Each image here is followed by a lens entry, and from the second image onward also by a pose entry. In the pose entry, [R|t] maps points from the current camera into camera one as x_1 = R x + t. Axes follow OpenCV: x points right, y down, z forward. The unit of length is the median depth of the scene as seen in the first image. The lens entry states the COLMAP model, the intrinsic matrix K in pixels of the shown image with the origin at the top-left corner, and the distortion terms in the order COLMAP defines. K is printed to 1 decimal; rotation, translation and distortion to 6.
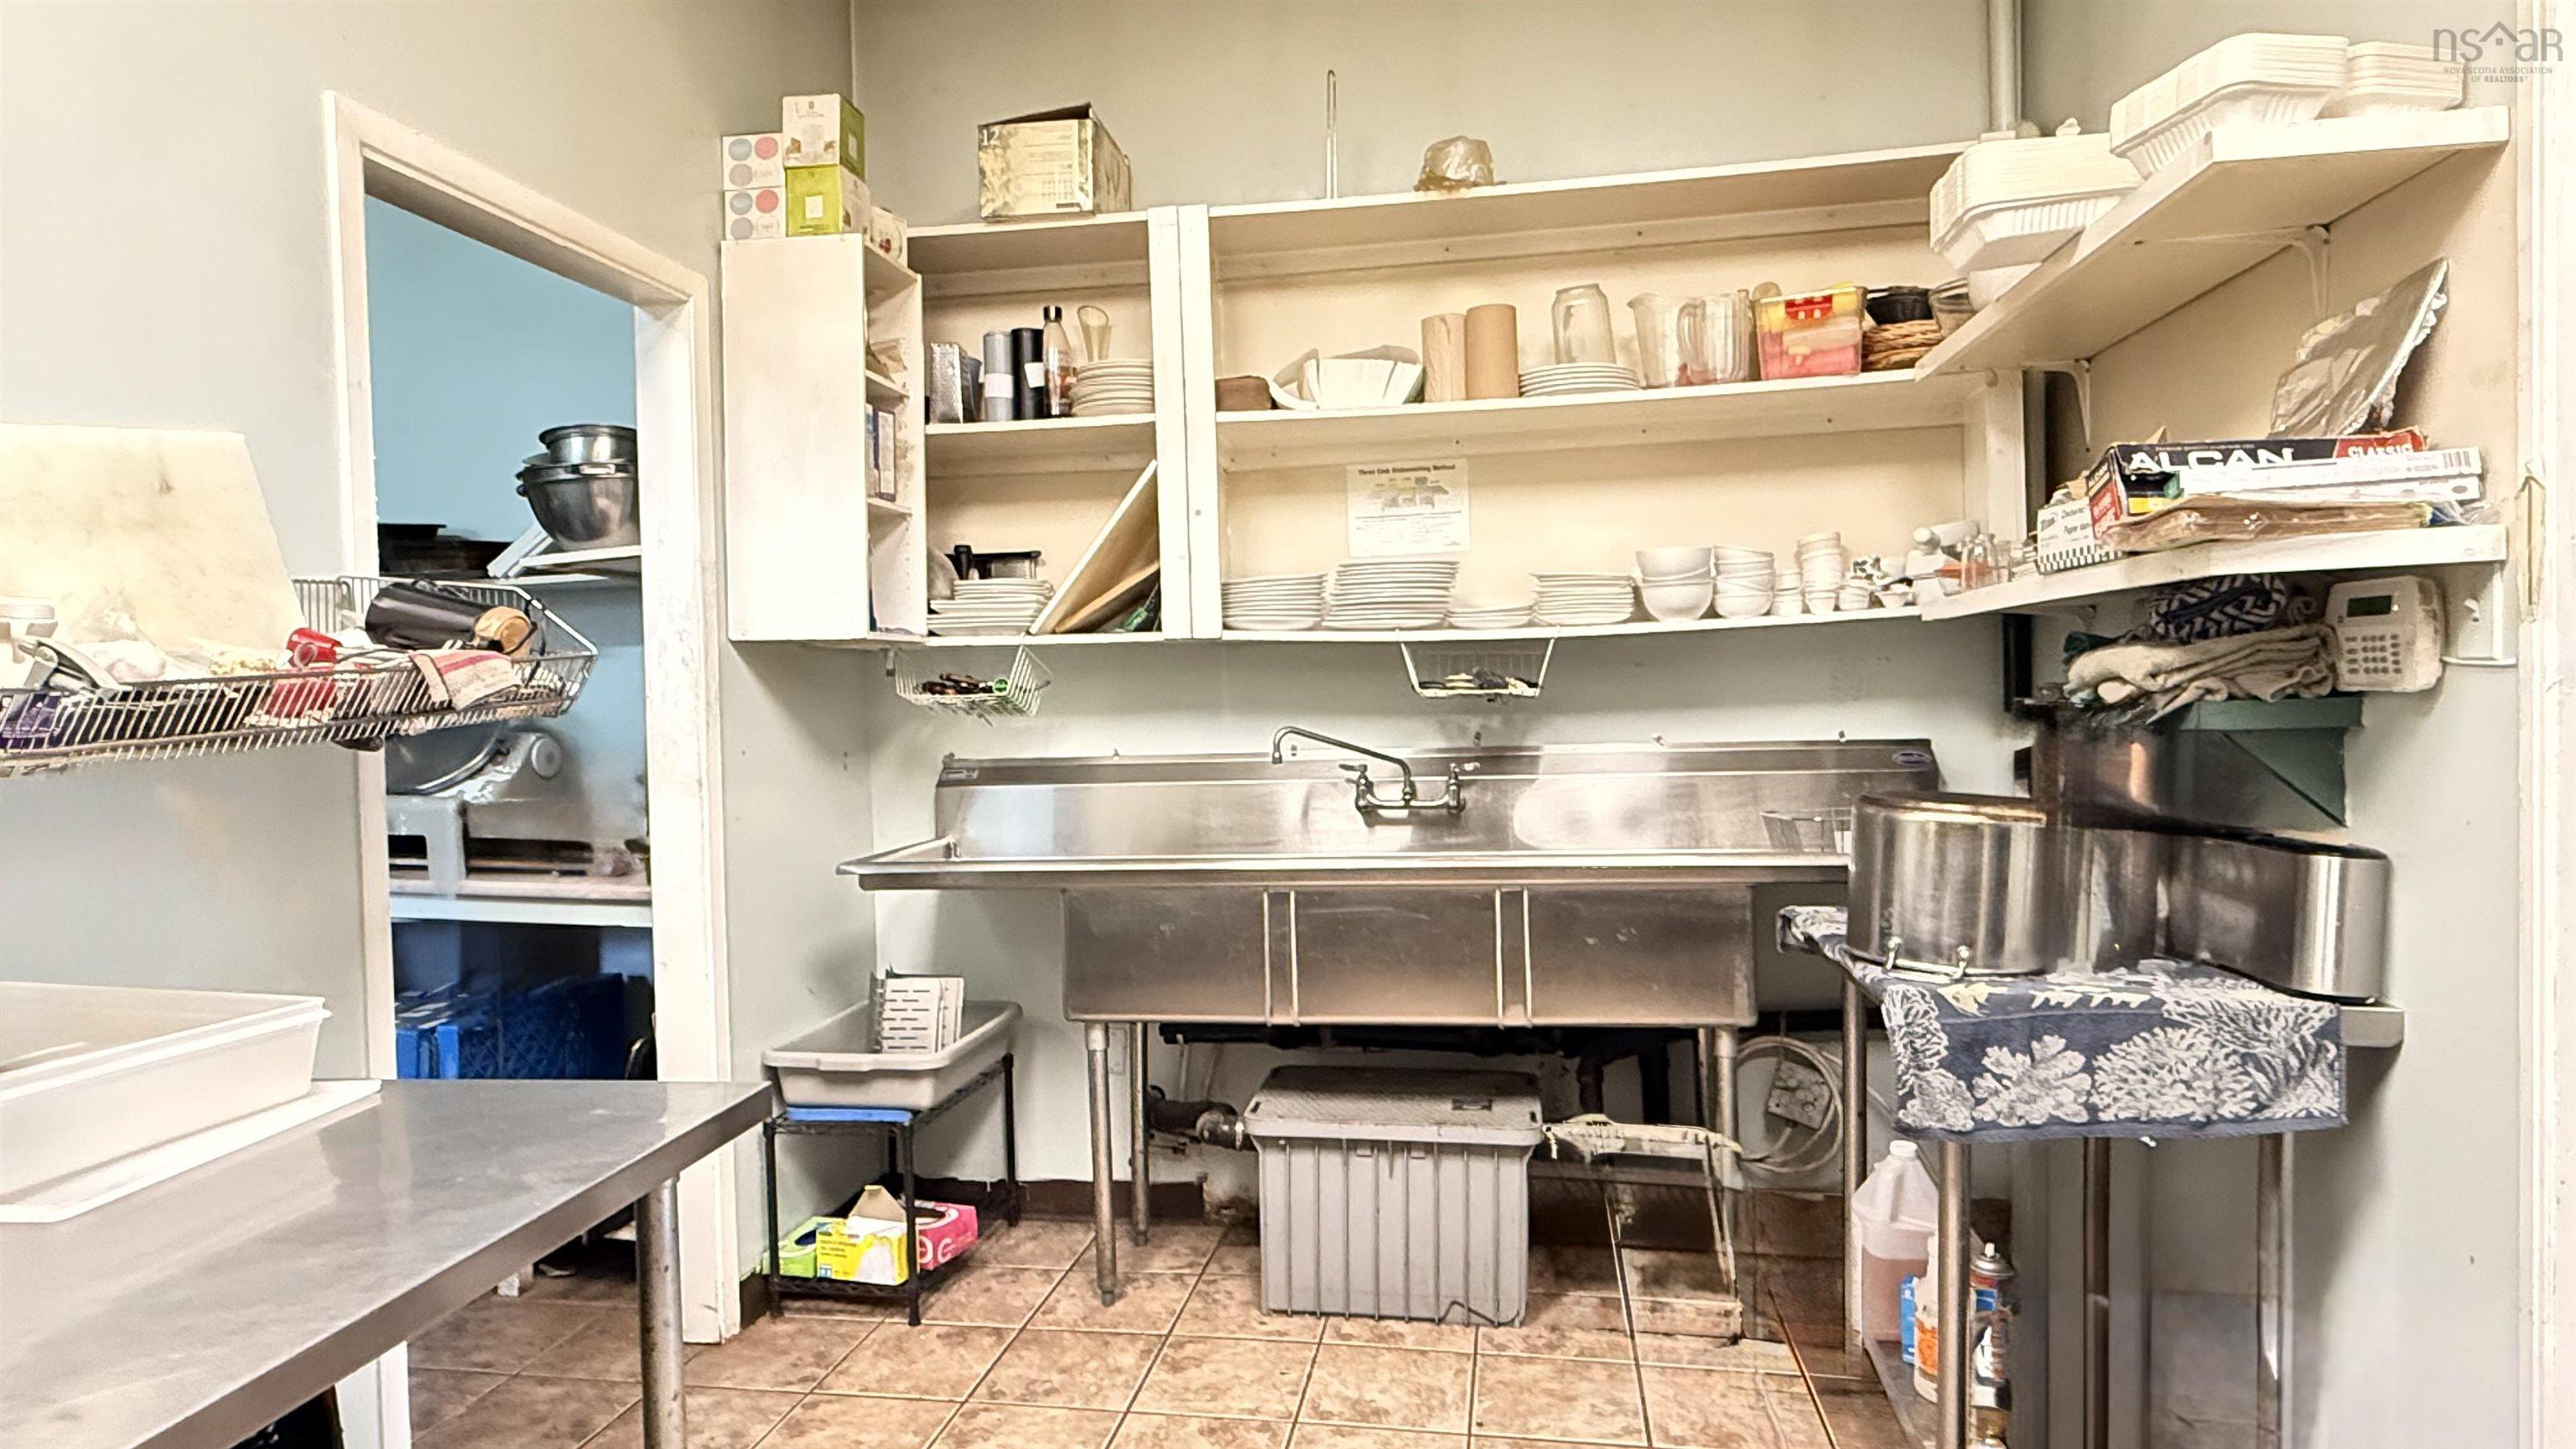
lens RADIAL K [[1434.3, 0, 1292.2], [0, 1434.3, 726.6], [0, 0, 1]] dist [-0.001900, 0.001279]
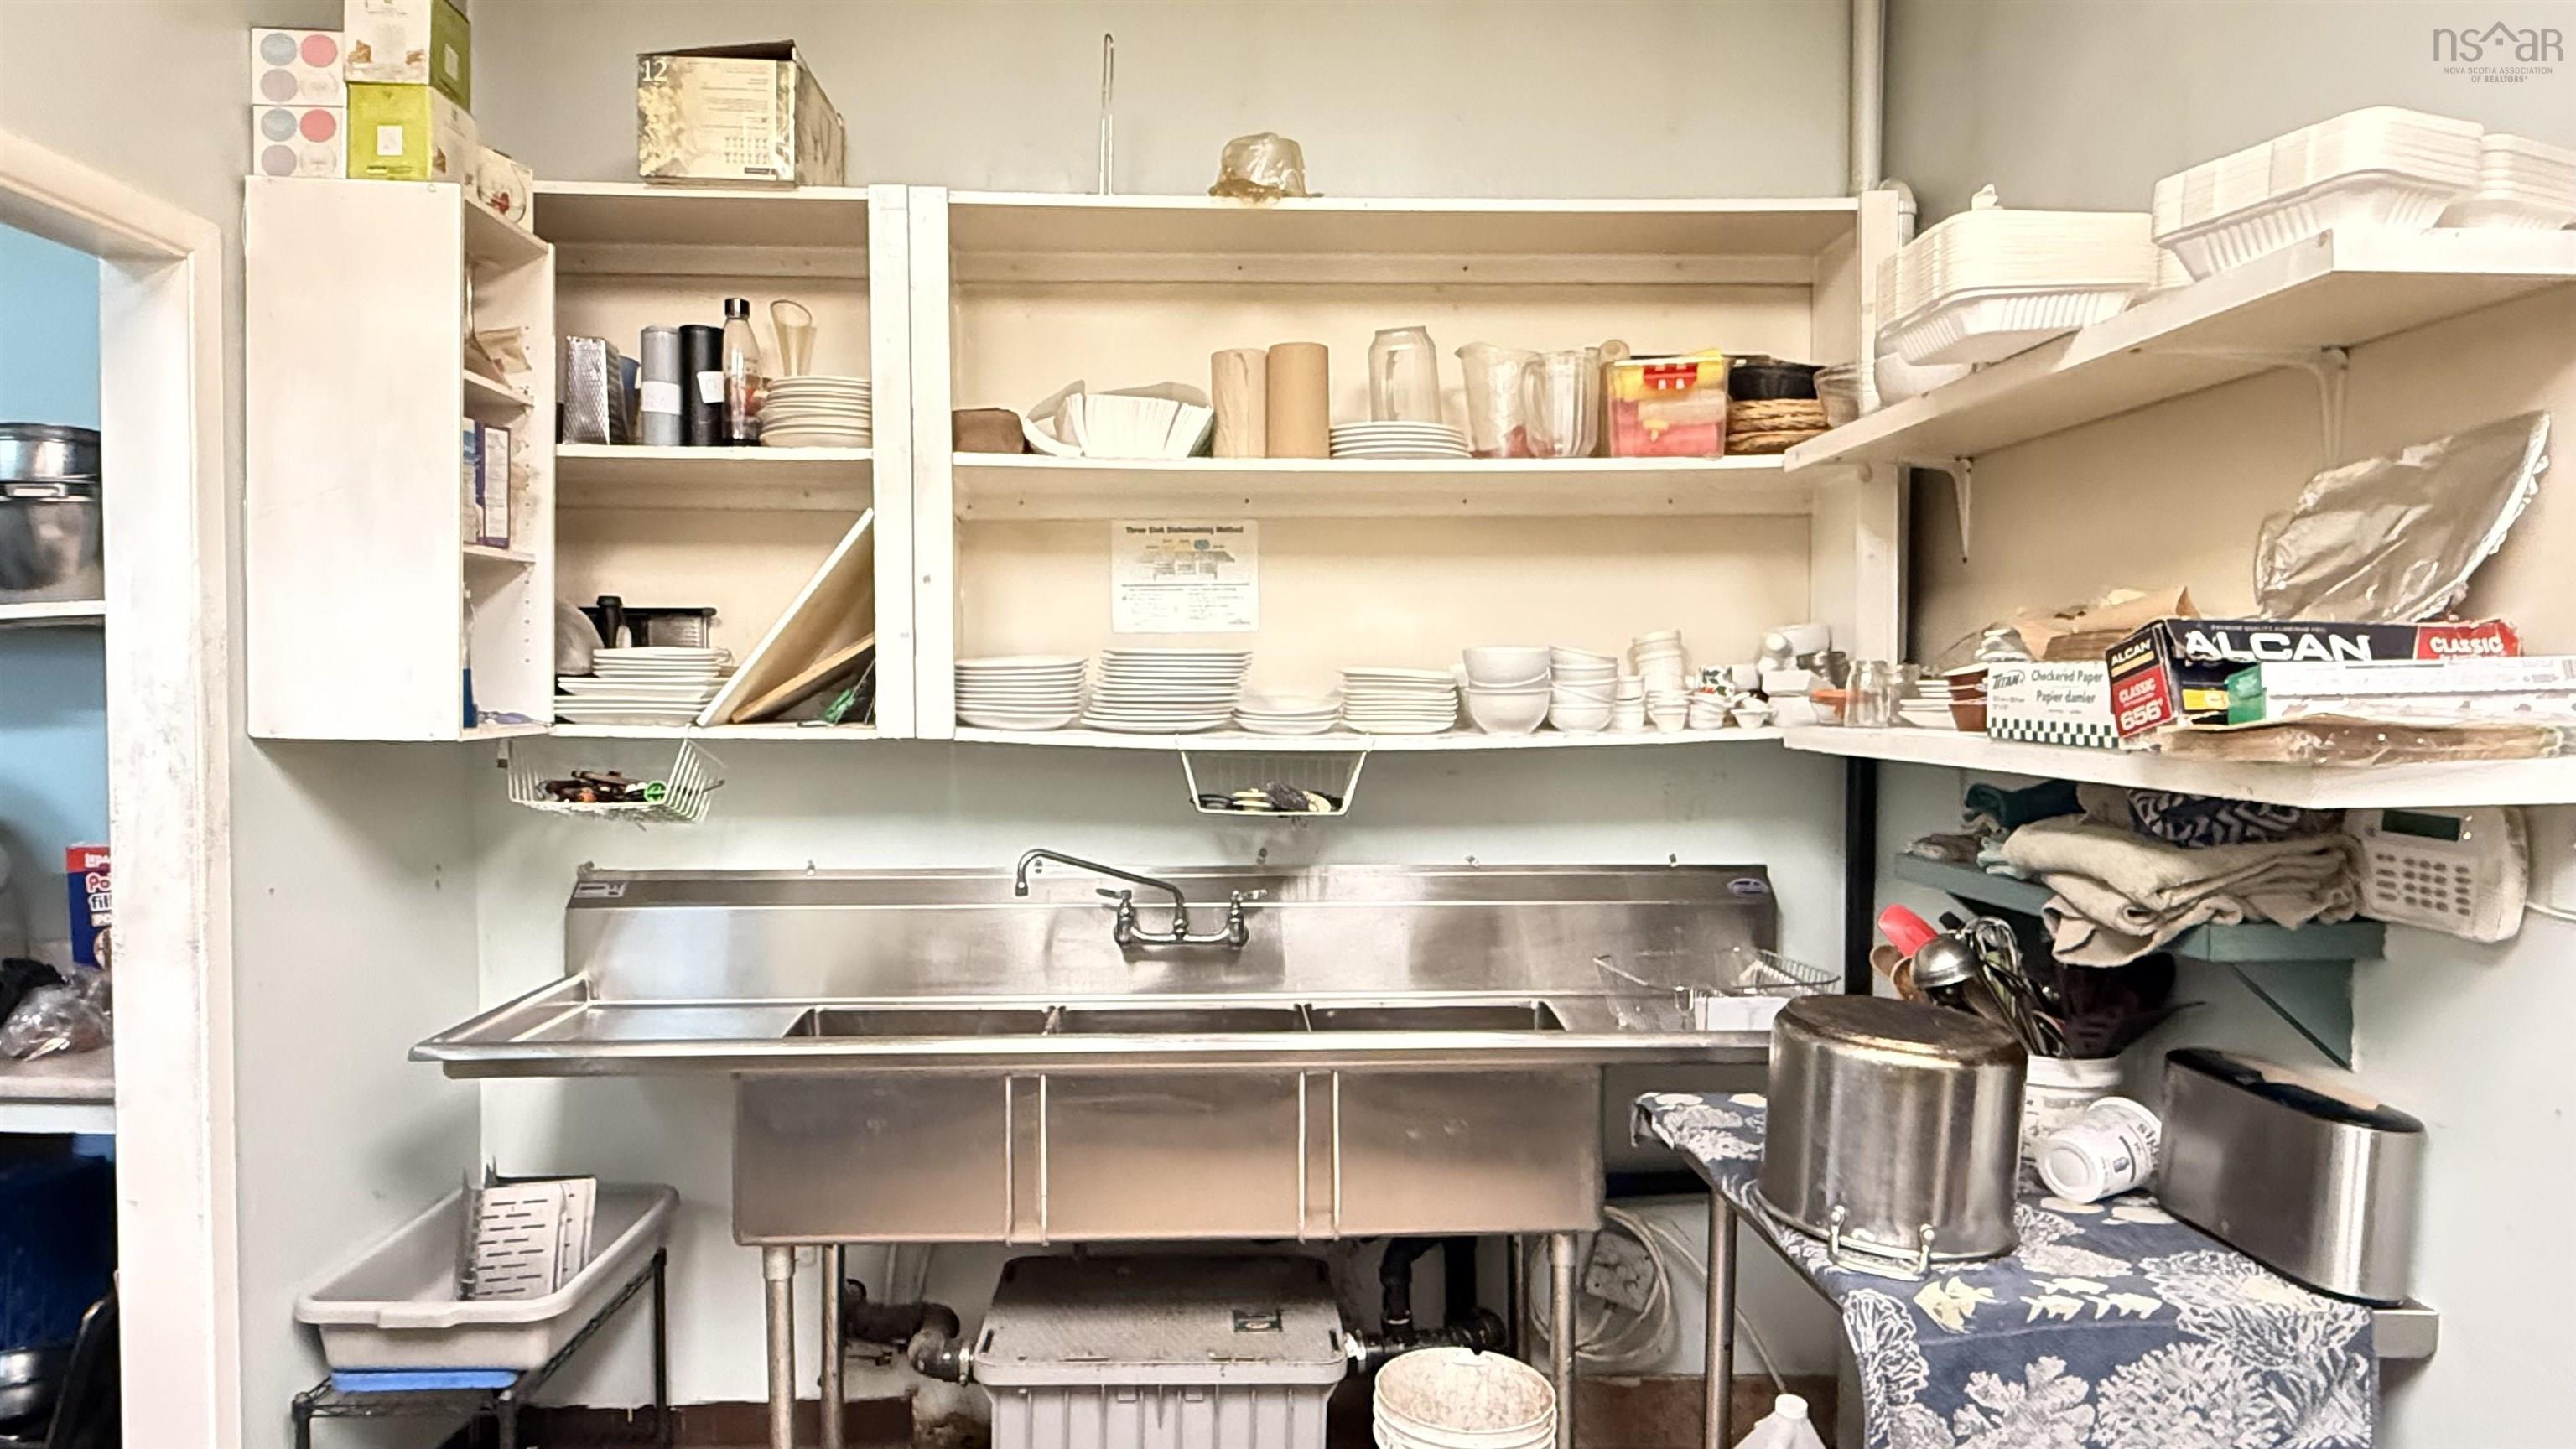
lens RADIAL K [[1434.3, 0, 1278.0], [0, 1434.3, 732.3], [0, 0, 1]] dist [-0.001900, 0.001279]
pose [[0.980600, 0.020327, 0.194963, -0.029514], [-0.022161, 0.999728, 0.007234, -0.078284], [-0.194763, -0.011415, 0.980784, 0.198485]]
